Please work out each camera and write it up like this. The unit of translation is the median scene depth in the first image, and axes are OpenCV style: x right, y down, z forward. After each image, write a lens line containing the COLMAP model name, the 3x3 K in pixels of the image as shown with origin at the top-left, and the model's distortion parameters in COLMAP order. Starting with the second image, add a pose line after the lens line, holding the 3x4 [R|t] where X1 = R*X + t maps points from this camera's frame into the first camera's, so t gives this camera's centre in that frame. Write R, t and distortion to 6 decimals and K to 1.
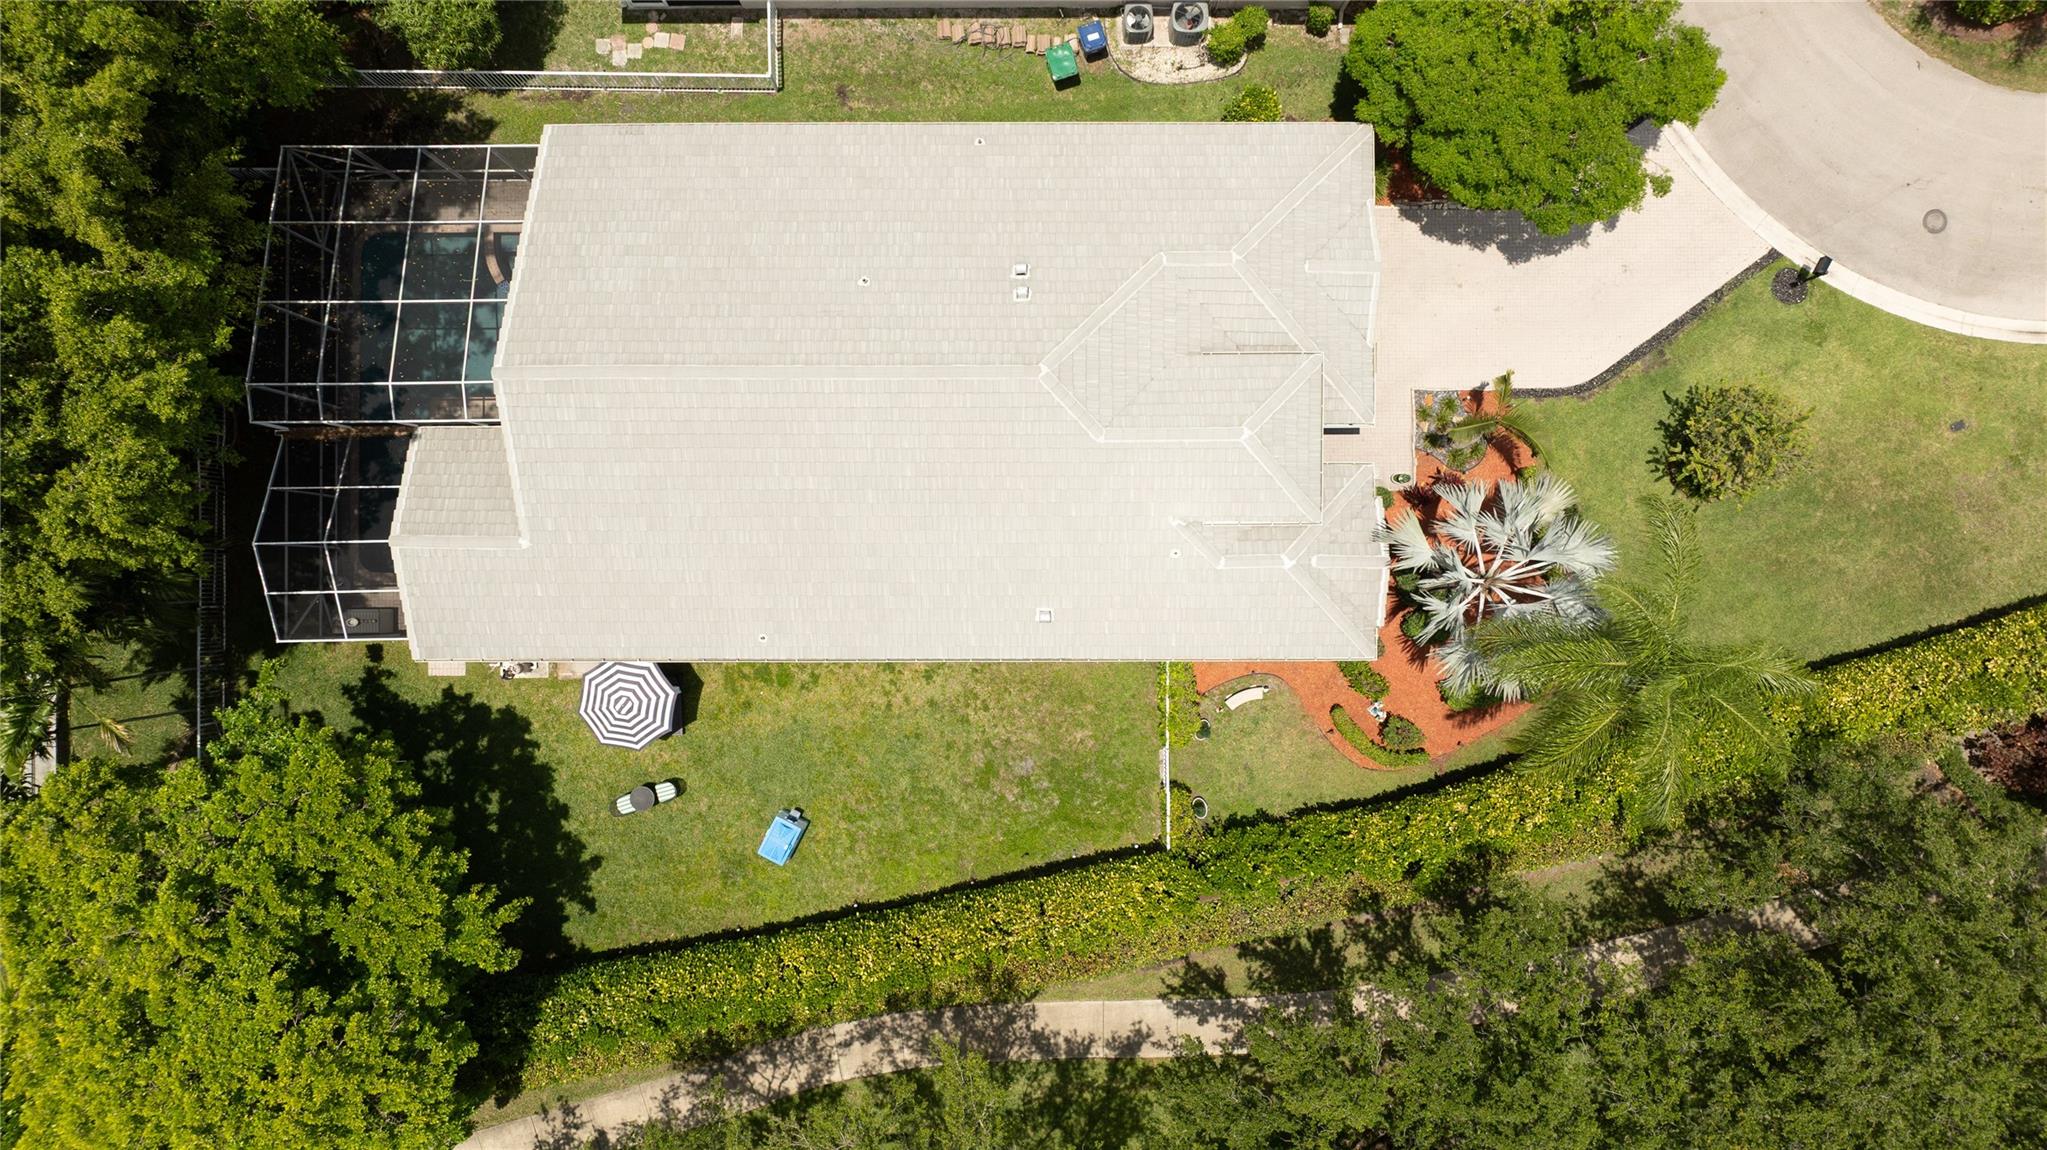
lens RADIAL K [[1447.3, 0, 1023.5], [0, 1447.3, 575.0], [0, 0, 1]] dist [-0.039242, 0.063011]
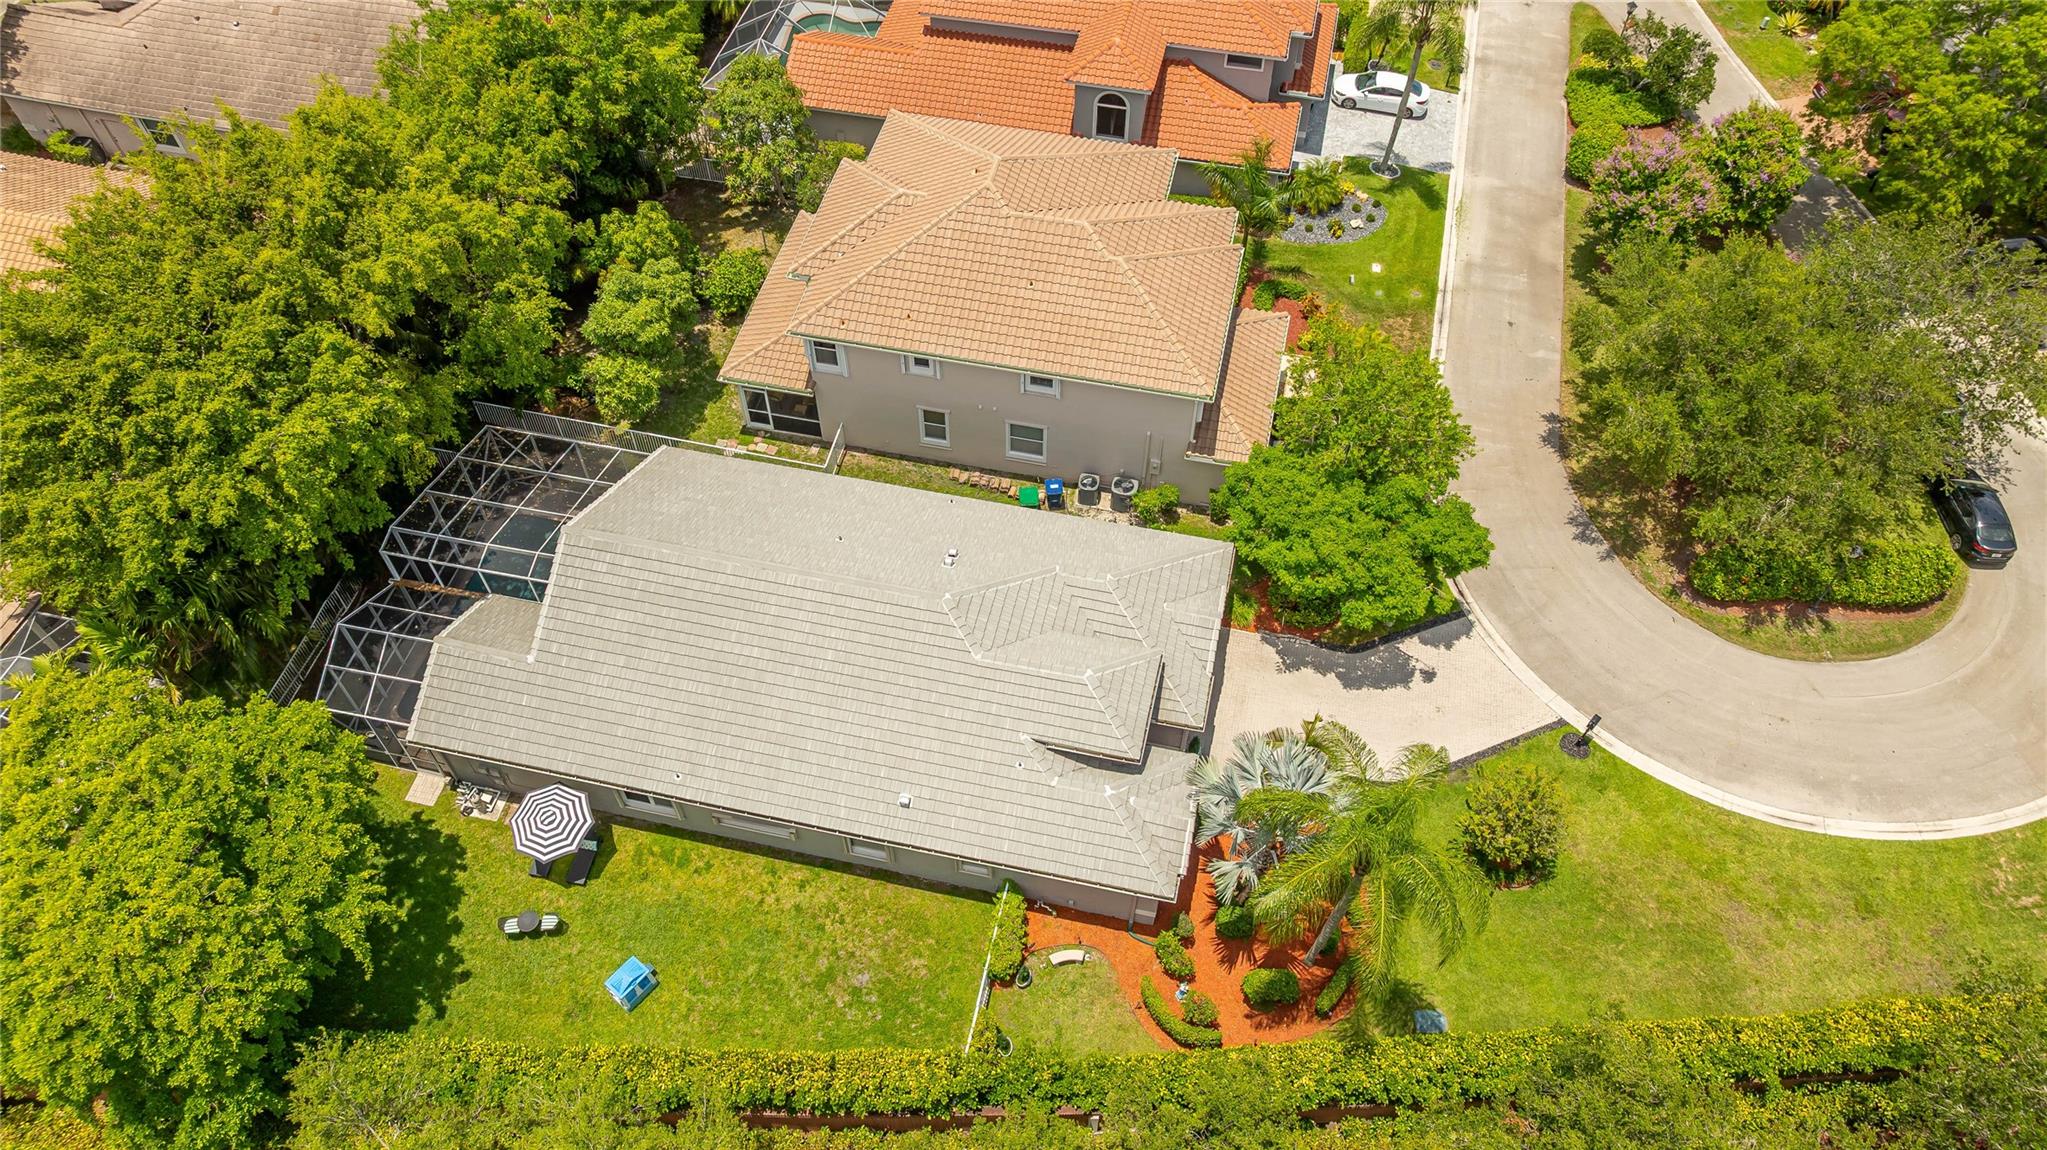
lens RADIAL K [[1439.2, 0, 1024.2], [0, 1439.2, 570.6], [0, 0, 1]] dist [-0.022194, 0.005883]
pose [[0.975783, 0.171680, -0.135547, 0.218126], [-0.218692, 0.778647, -0.588118, 0.507482], [0.004575, 0.603518, 0.797336, -0.063545]]
